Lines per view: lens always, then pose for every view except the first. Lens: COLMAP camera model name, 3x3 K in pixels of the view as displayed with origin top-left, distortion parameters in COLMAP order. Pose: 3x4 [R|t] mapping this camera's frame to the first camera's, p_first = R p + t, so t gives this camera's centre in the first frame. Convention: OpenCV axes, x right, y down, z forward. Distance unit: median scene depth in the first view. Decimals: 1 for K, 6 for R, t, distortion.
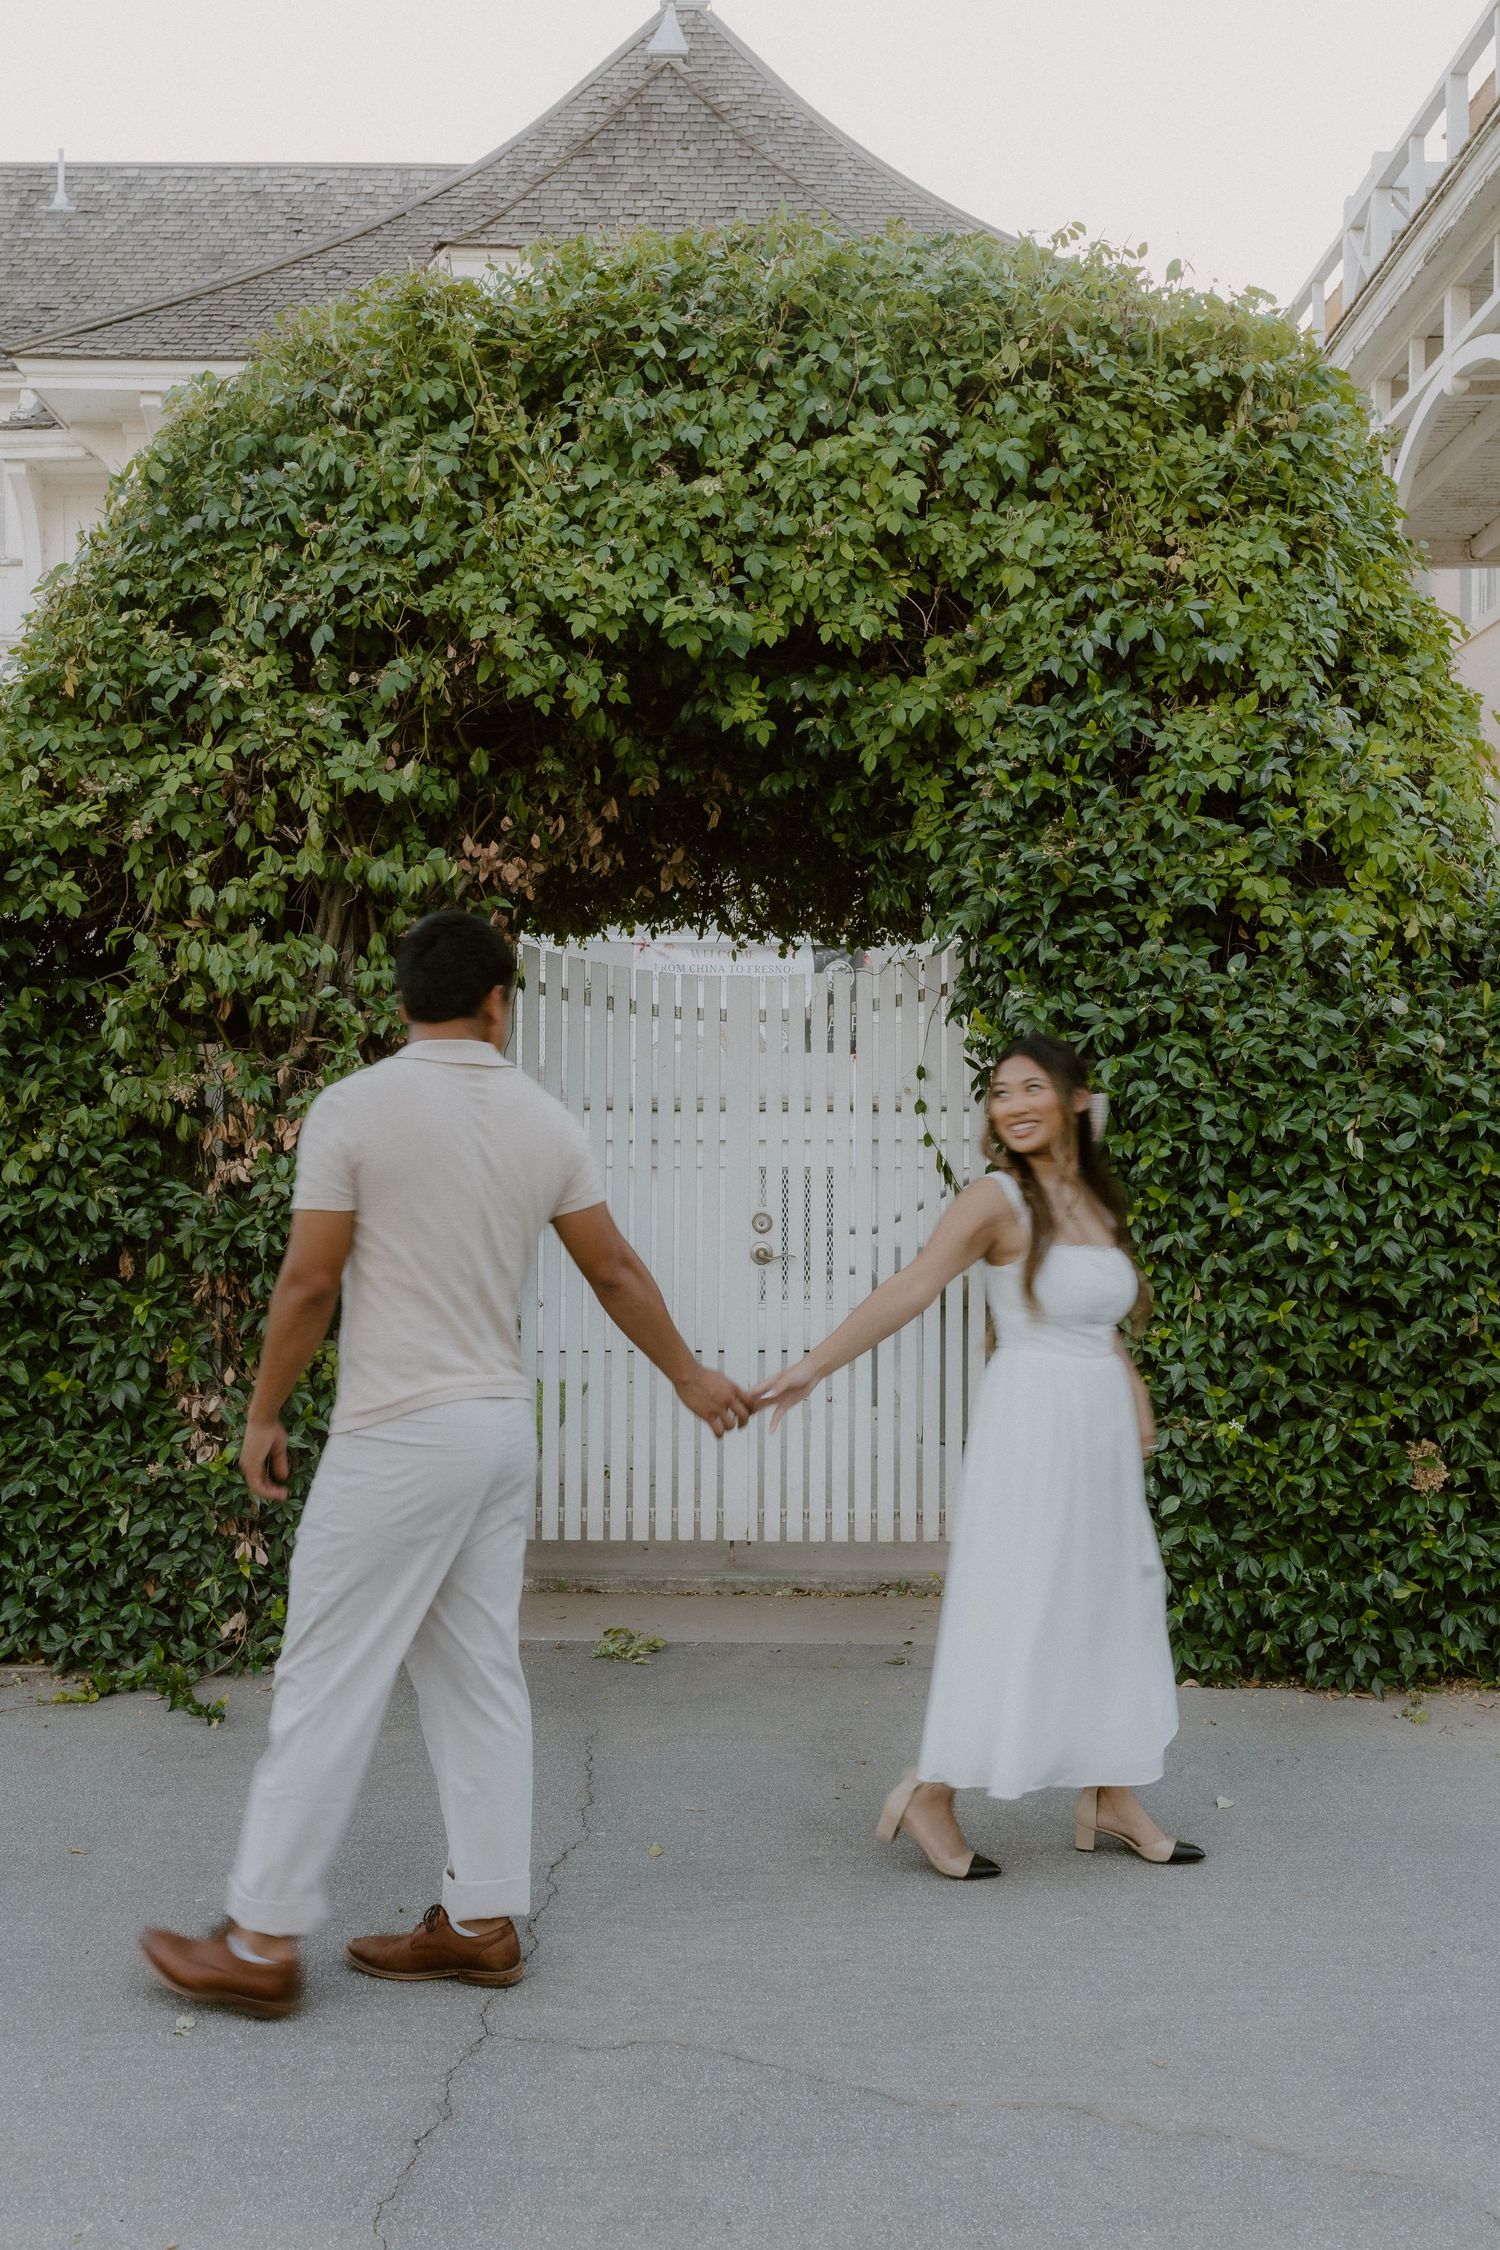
lens RADIAL K [[2107.3, 0, 756.8], [0, 2107.3, 1128.9], [0, 0, 1]] dist [-0.002141, 0.000000]
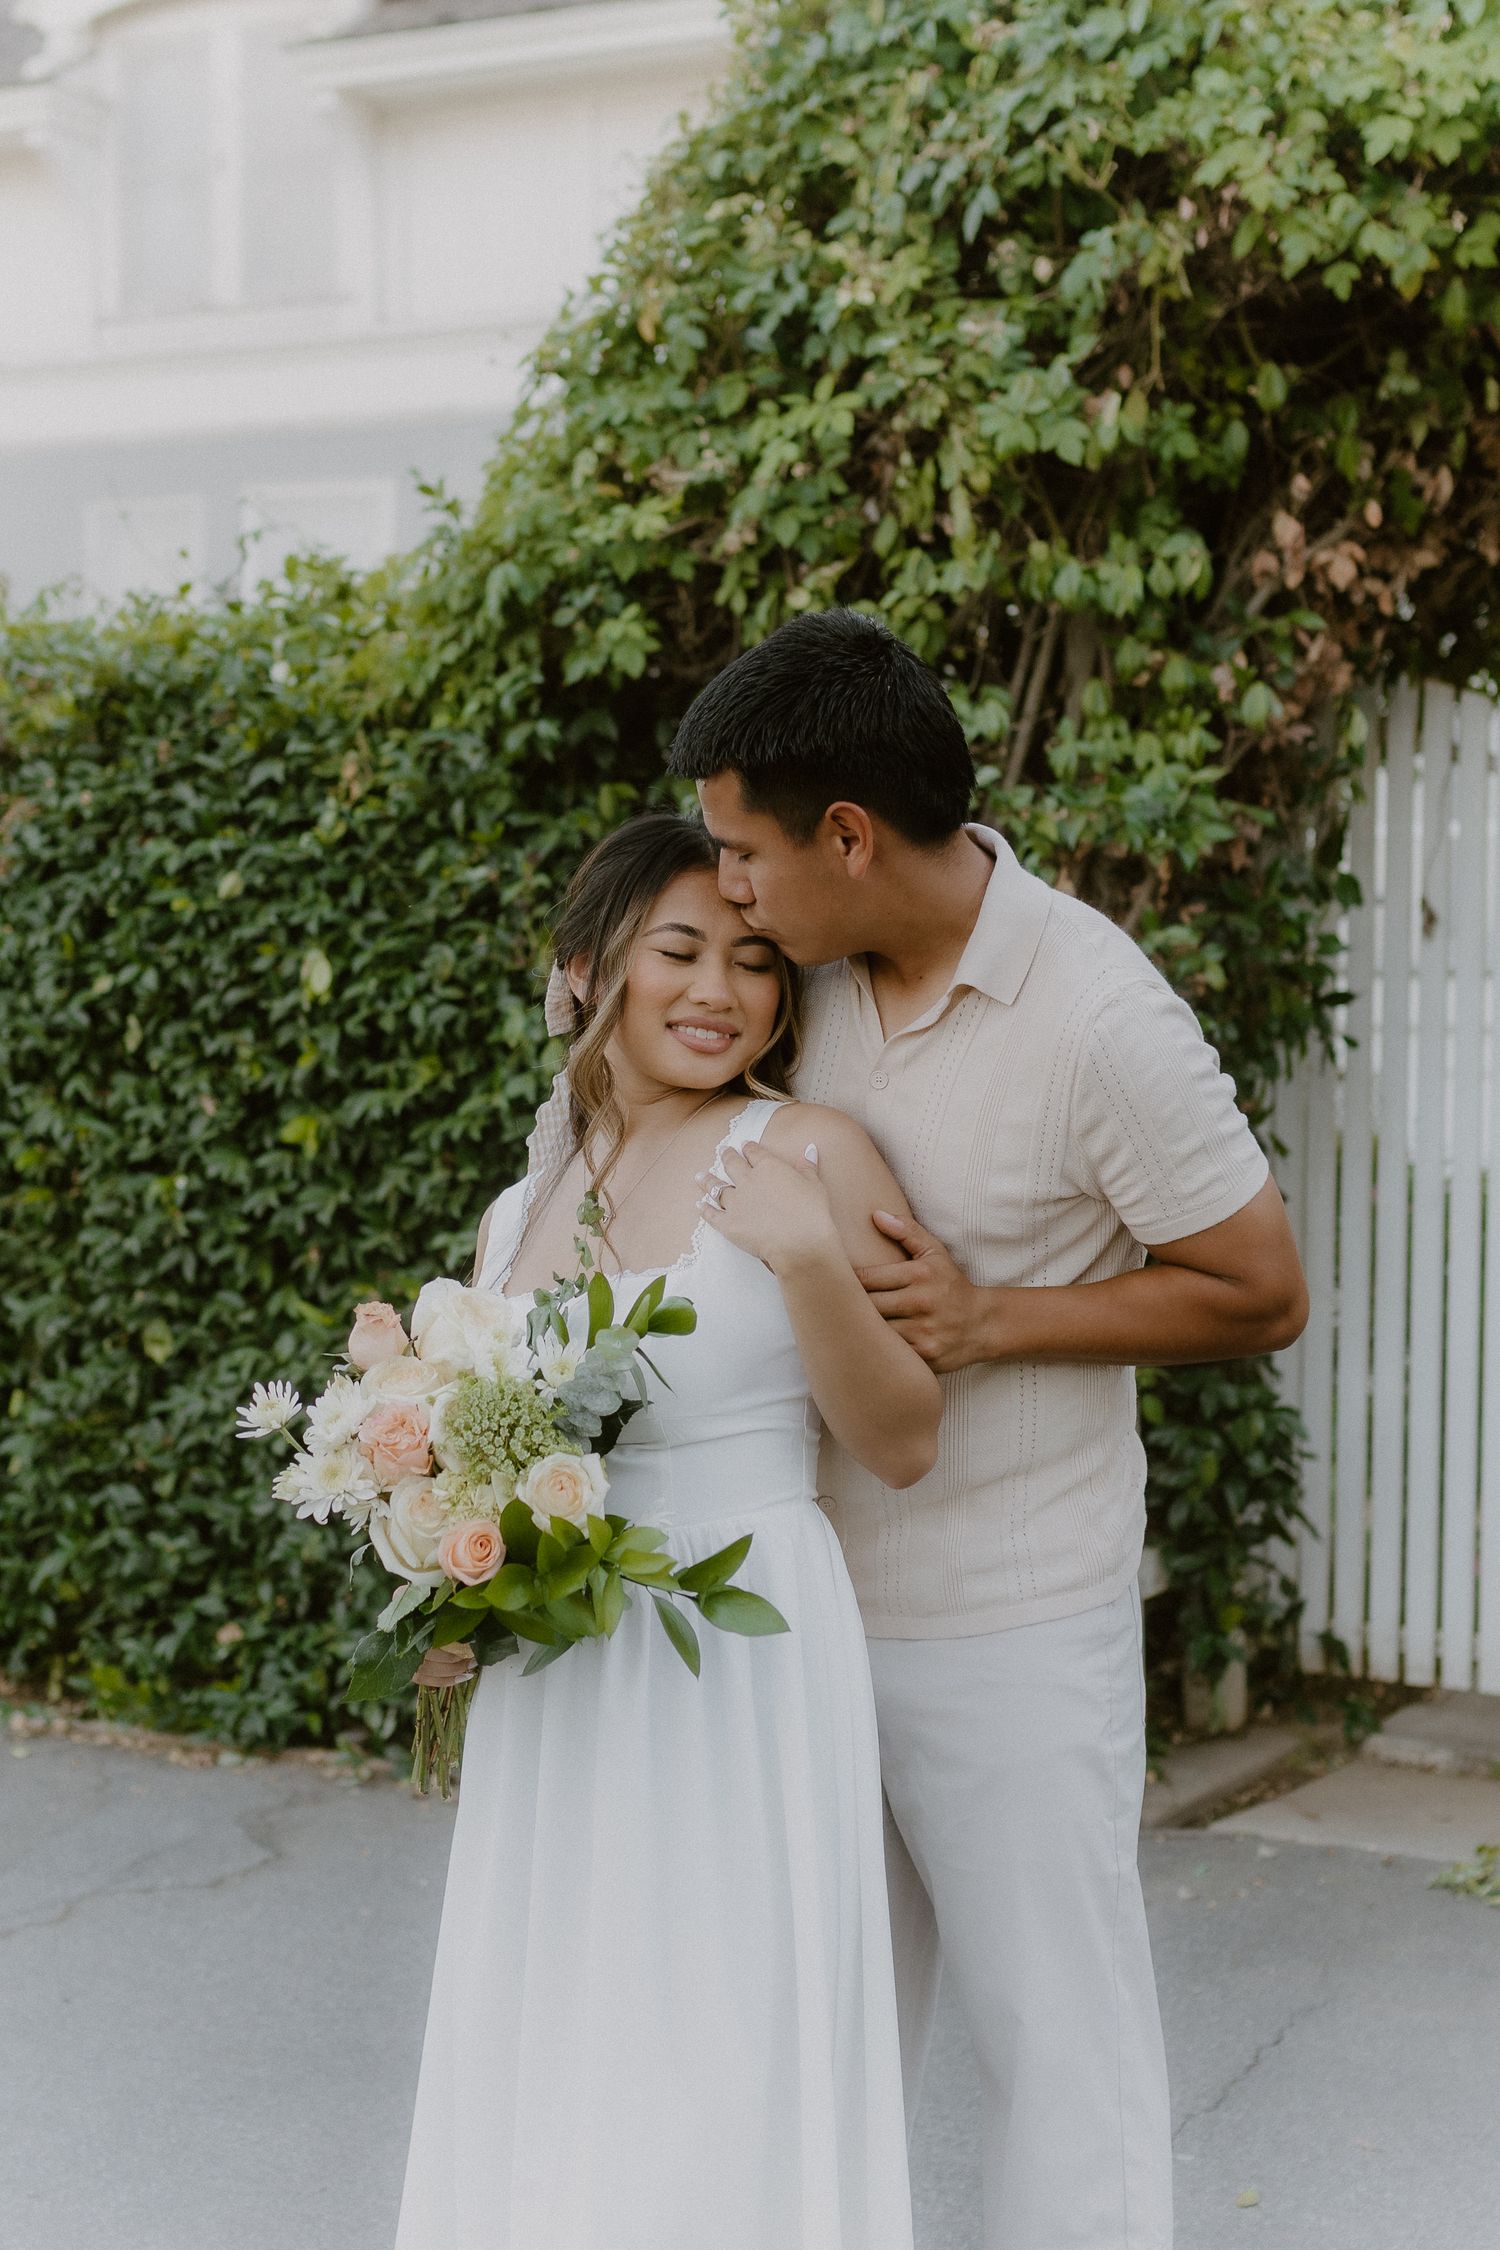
lens RADIAL K [[3455.1, 0, 738.0], [0, 3455.1, 1121.2], [0, 0, 1]] dist [0.024620, 0.000000]
pose [[0.873077, 0.020801, -0.487139, 0.233636], [-0.005380, 0.999440, 0.033036, 0.003787], [0.487553, -0.026222, 0.872699, 0.059680]]
